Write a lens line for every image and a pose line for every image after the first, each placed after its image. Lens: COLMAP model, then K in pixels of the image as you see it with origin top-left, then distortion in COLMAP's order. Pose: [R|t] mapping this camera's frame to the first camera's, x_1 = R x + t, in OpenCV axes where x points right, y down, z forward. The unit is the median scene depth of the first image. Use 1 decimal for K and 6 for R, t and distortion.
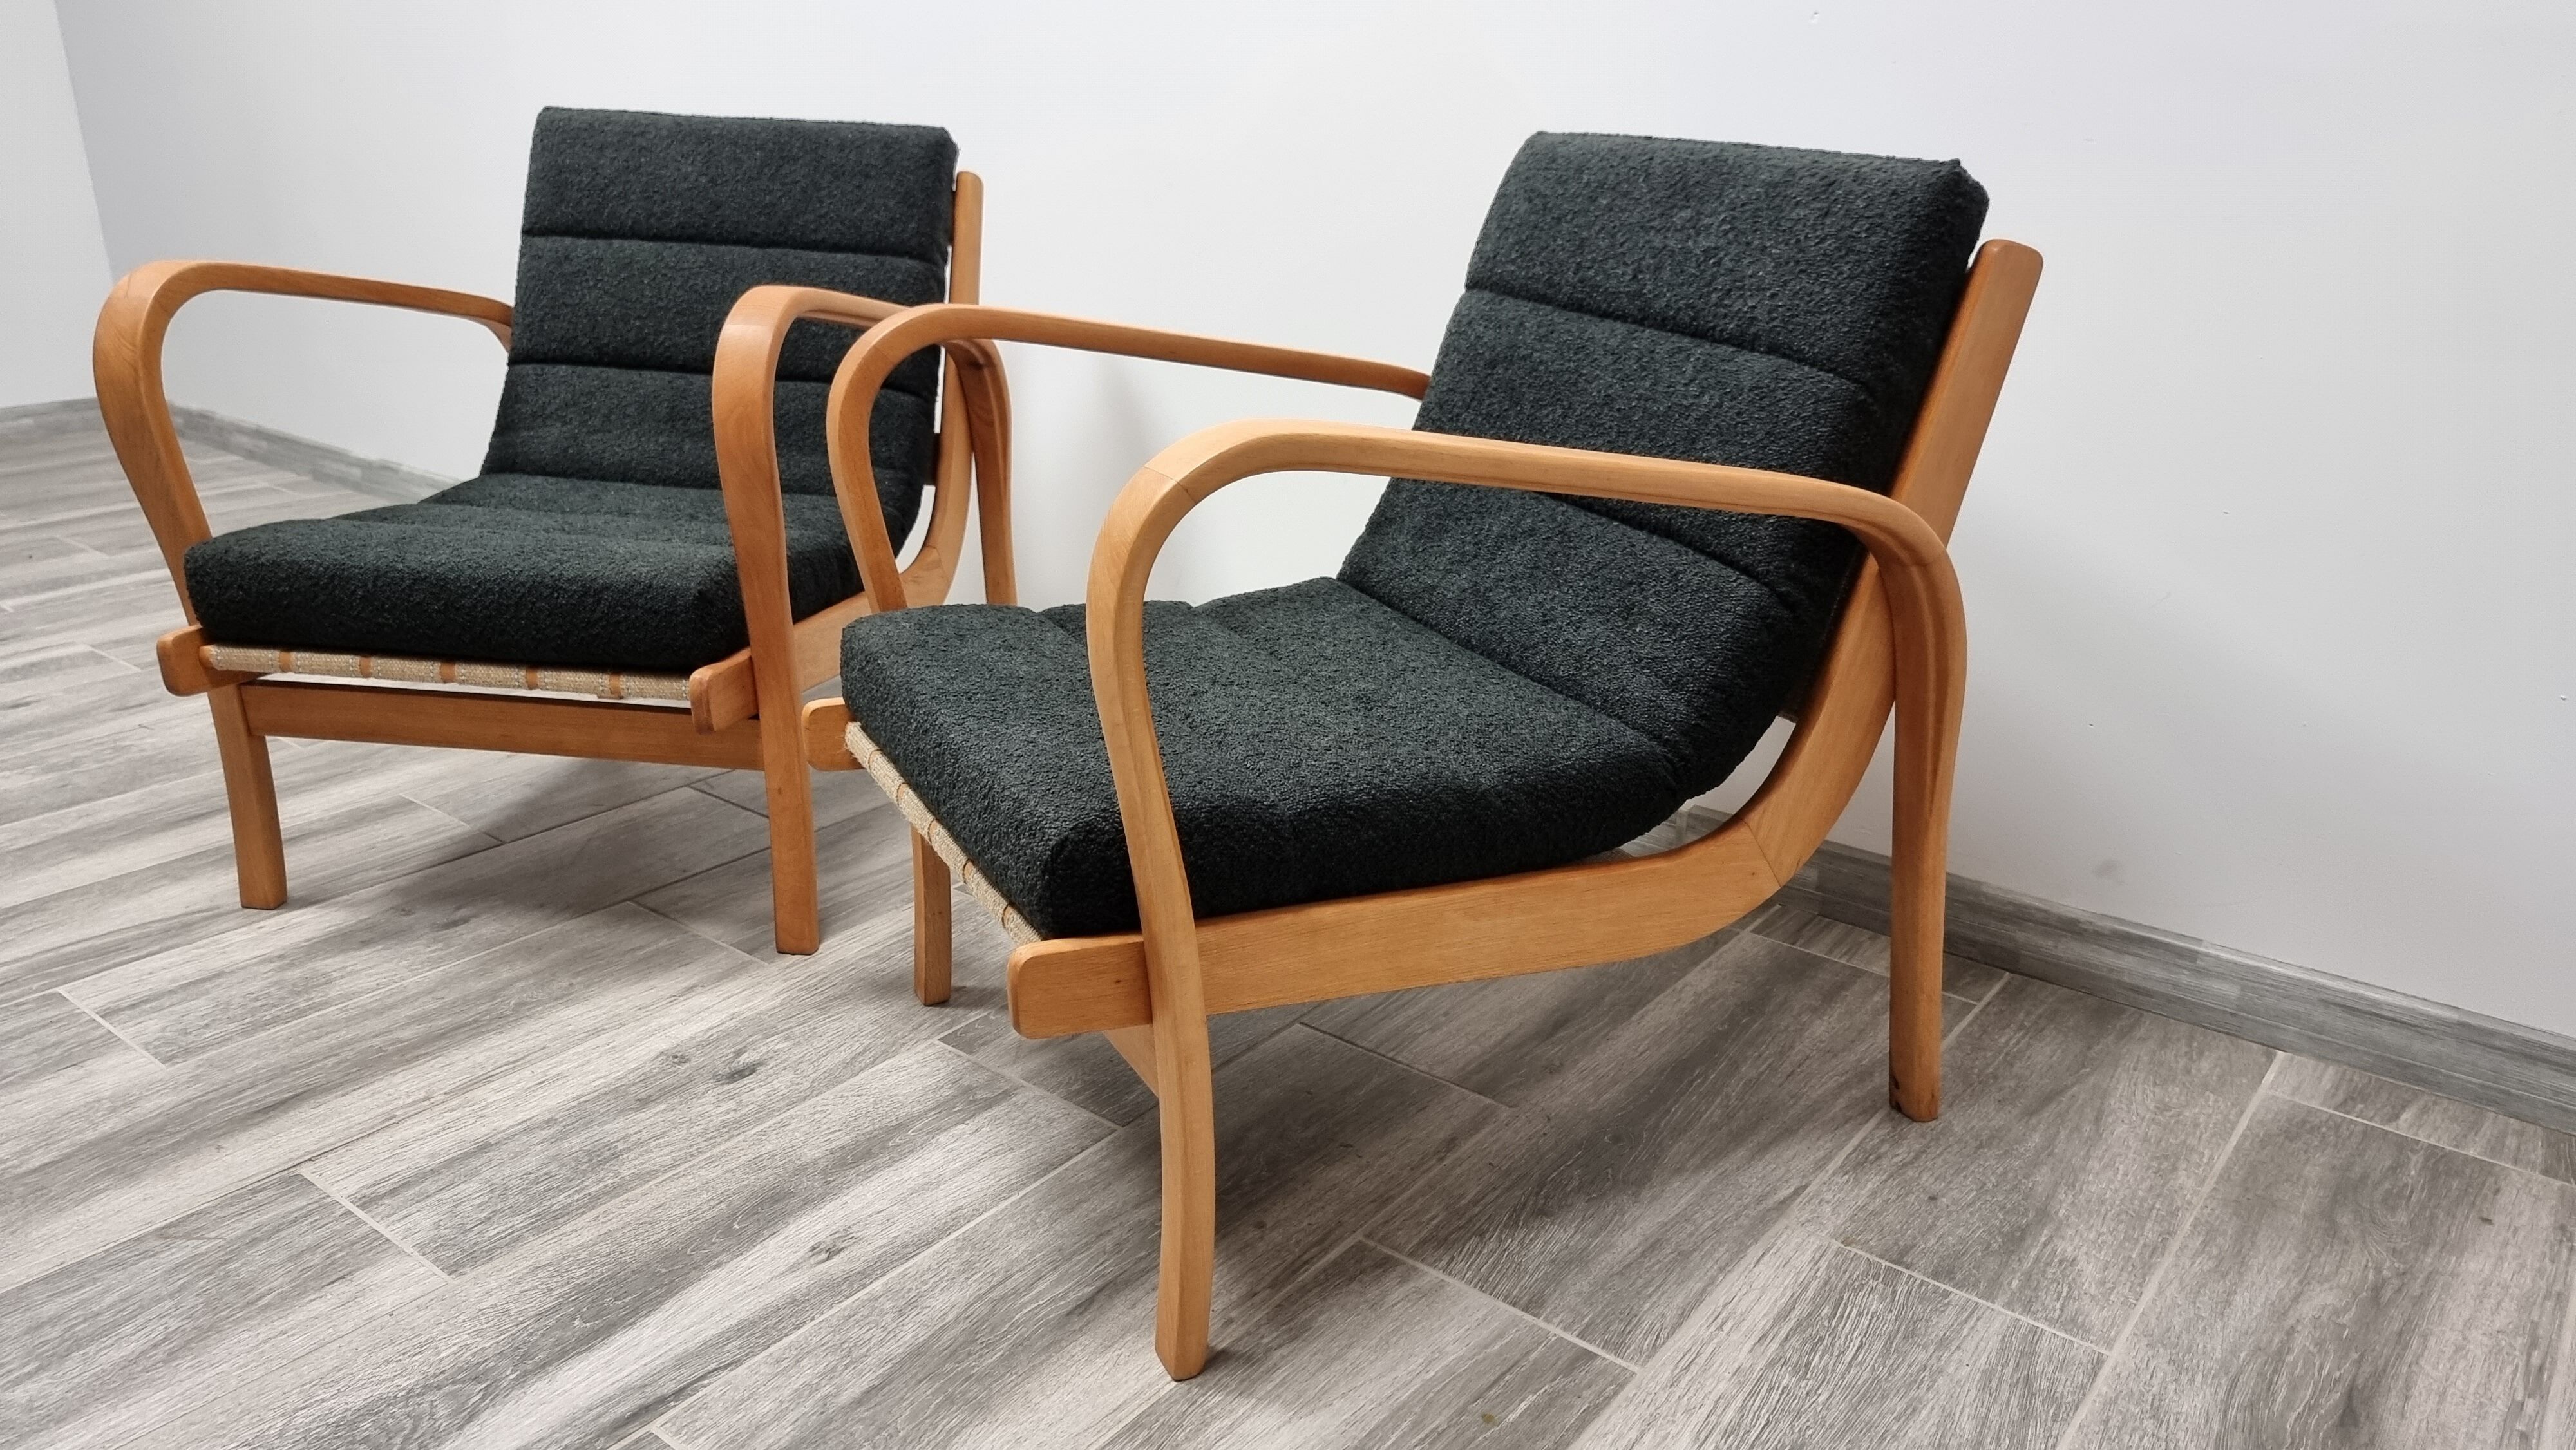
lens RADIAL K [[1816.9, 0, 1284.1], [0, 1816.9, 735.4], [0, 0, 1]] dist [0.063906, -0.051455]
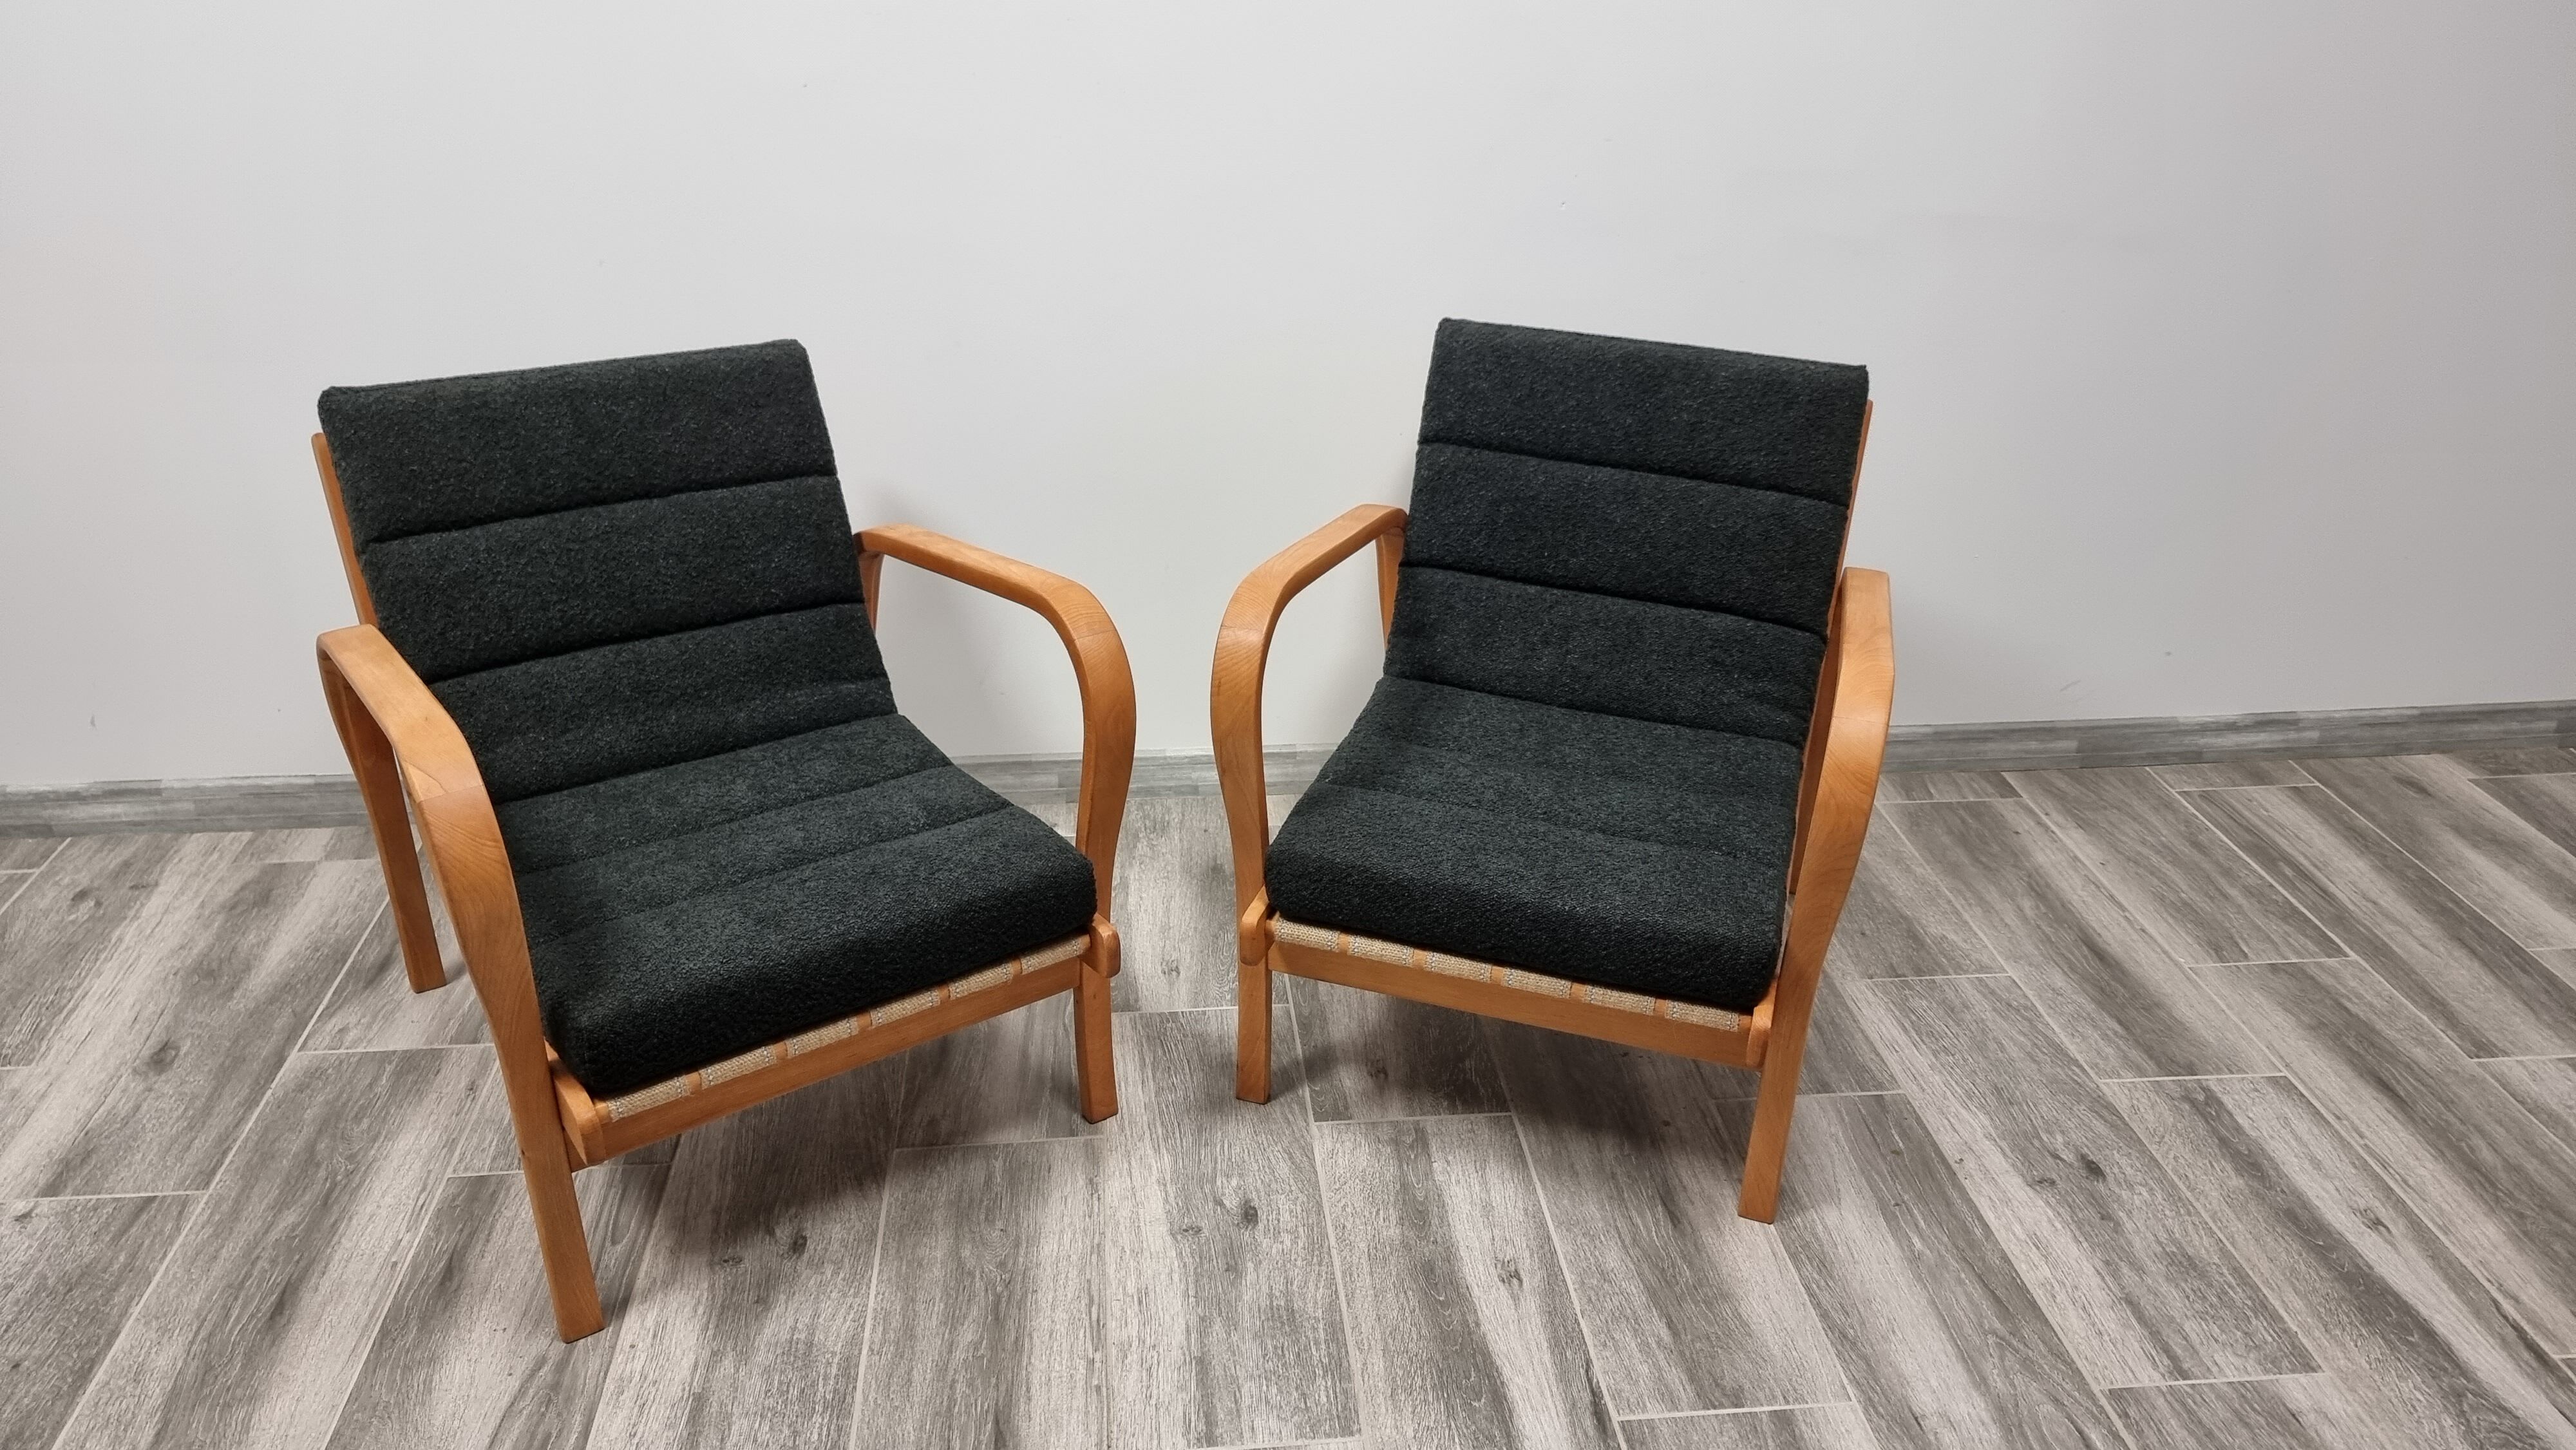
lens RADIAL K [[1816.9, 0, 1285.9], [0, 1816.9, 753.1], [0, 0, 1]] dist [0.063906, -0.051455]
pose [[0.709637, -0.331277, 0.621829, -0.988892], [0.223184, 0.942811, 0.247579, -0.431607], [-0.668285, -0.036909, 0.742989, 0.075888]]
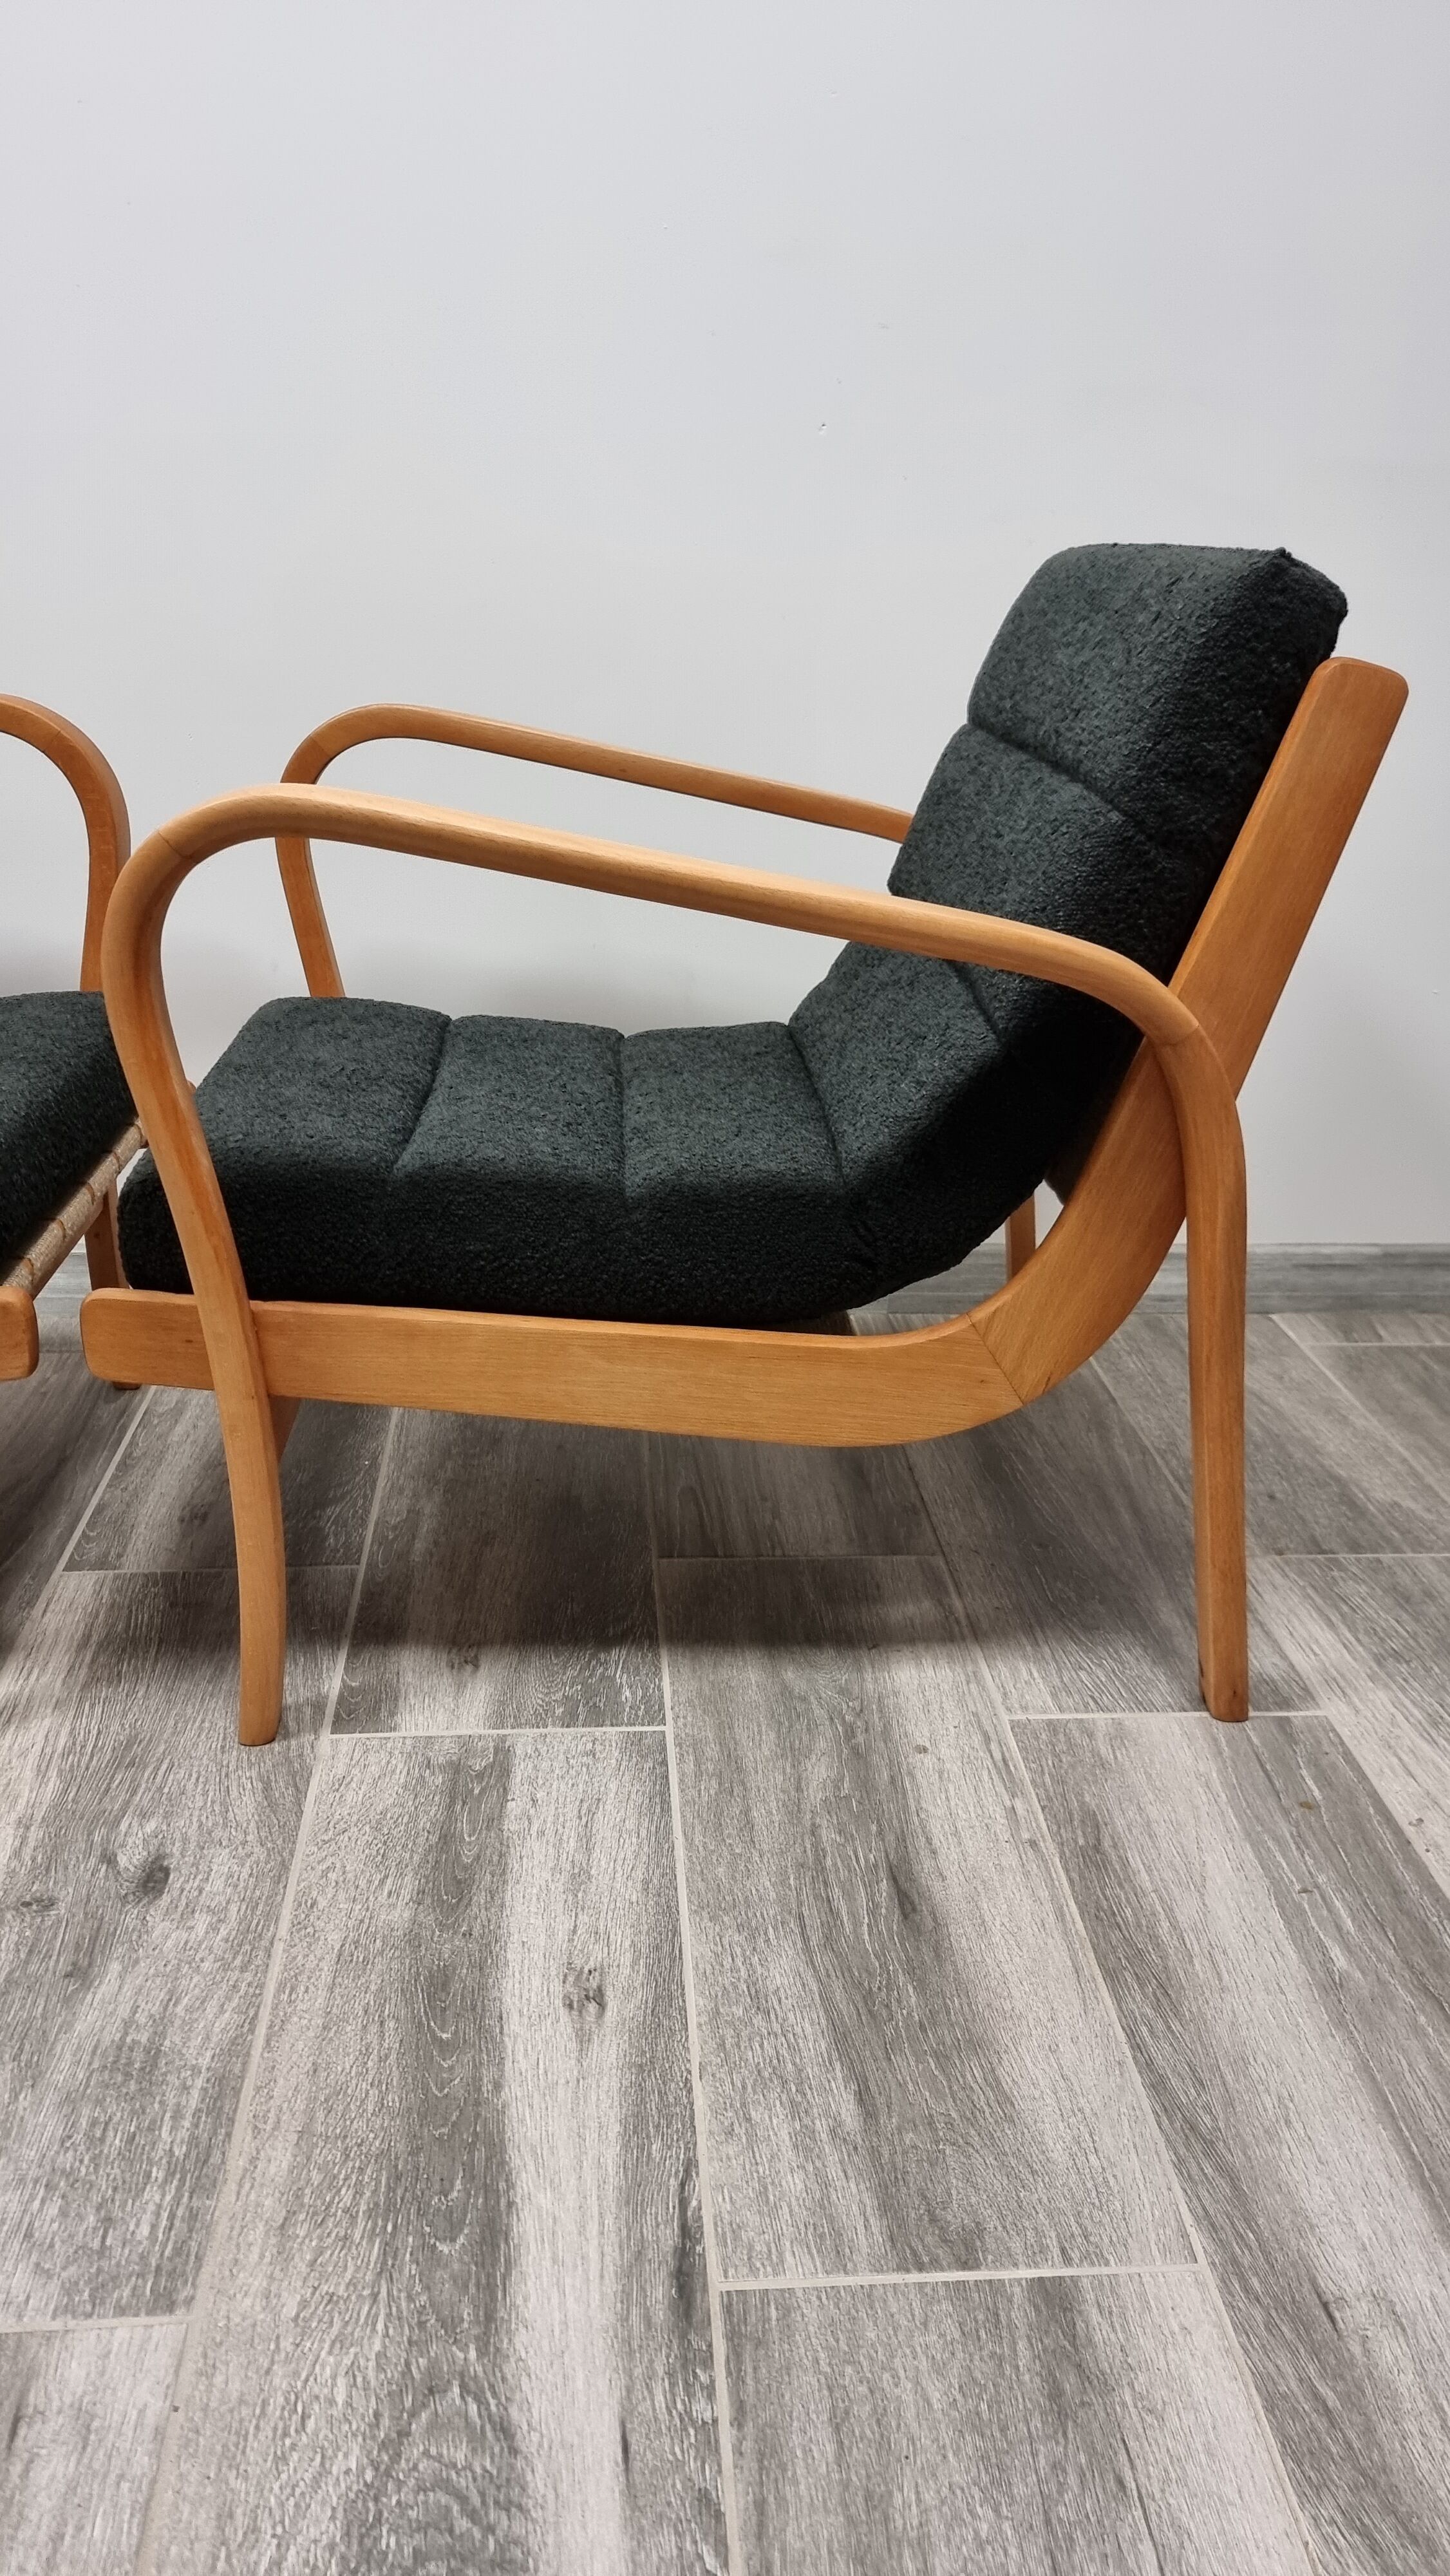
lens RADIAL K [[1816.9, 0, 718.4], [0, 1816.9, 1306.9], [0, 0, 1]] dist [0.063906, -0.051455]
pose [[0.731954, -0.244056, 0.636145, -0.556549], [0.209353, 0.969041, 0.130888, -0.078862], [-0.648394, 0.037375, 0.760387, 0.328088]]
